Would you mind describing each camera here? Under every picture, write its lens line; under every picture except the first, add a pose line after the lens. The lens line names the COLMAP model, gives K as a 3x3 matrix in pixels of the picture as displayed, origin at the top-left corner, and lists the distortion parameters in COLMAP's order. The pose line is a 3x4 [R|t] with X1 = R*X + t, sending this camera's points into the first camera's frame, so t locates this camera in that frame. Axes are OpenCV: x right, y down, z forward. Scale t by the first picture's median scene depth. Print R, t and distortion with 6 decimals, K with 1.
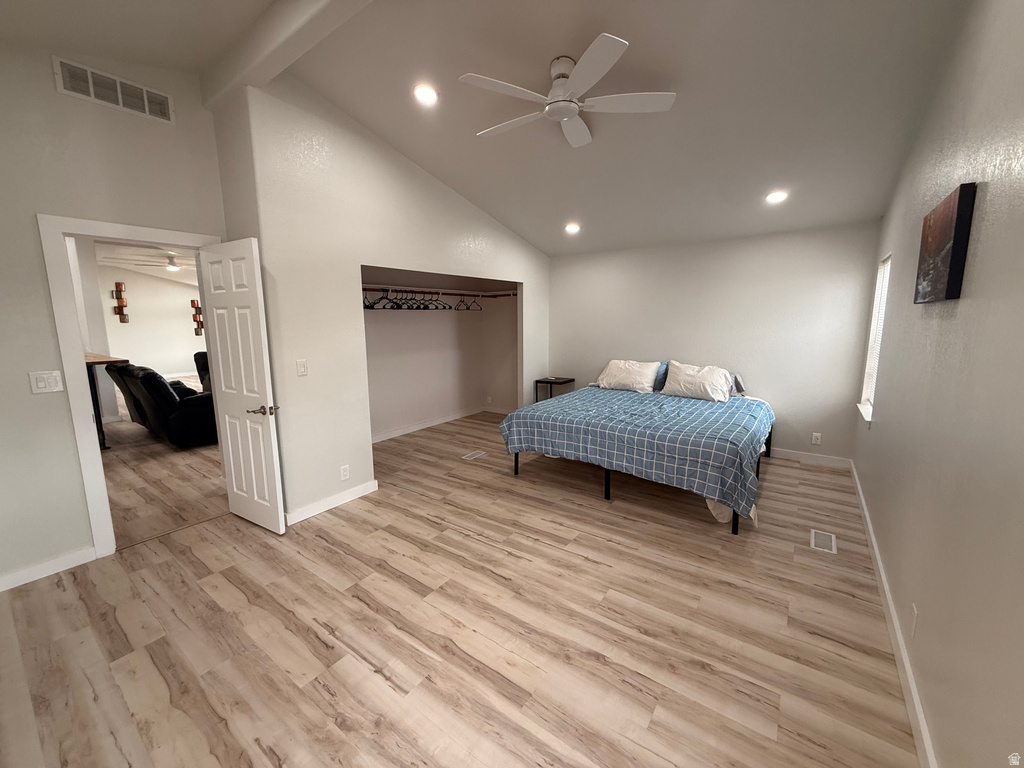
lens RADIAL K [[407.5, 0, 508.4], [0, 407.5, 381.5], [0, 0, 1]] dist [0.001096, 0.000135]
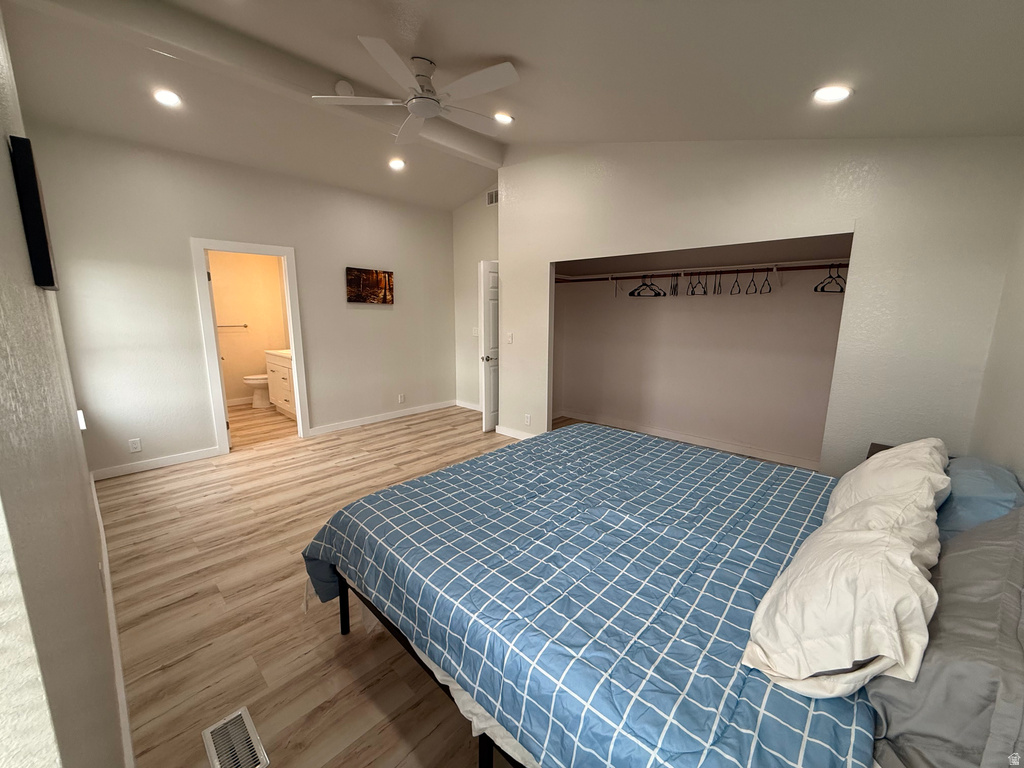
lens RADIAL K [[407.5, 0, 508.4], [0, 407.5, 381.5], [0, 0, 1]] dist [0.001096, 0.000135]
pose [[-0.124849, 0.184652, -0.974842, 1.446889], [-0.151461, 0.967466, 0.202653, -0.265210], [0.980547, 0.172952, -0.092820, 1.650766]]
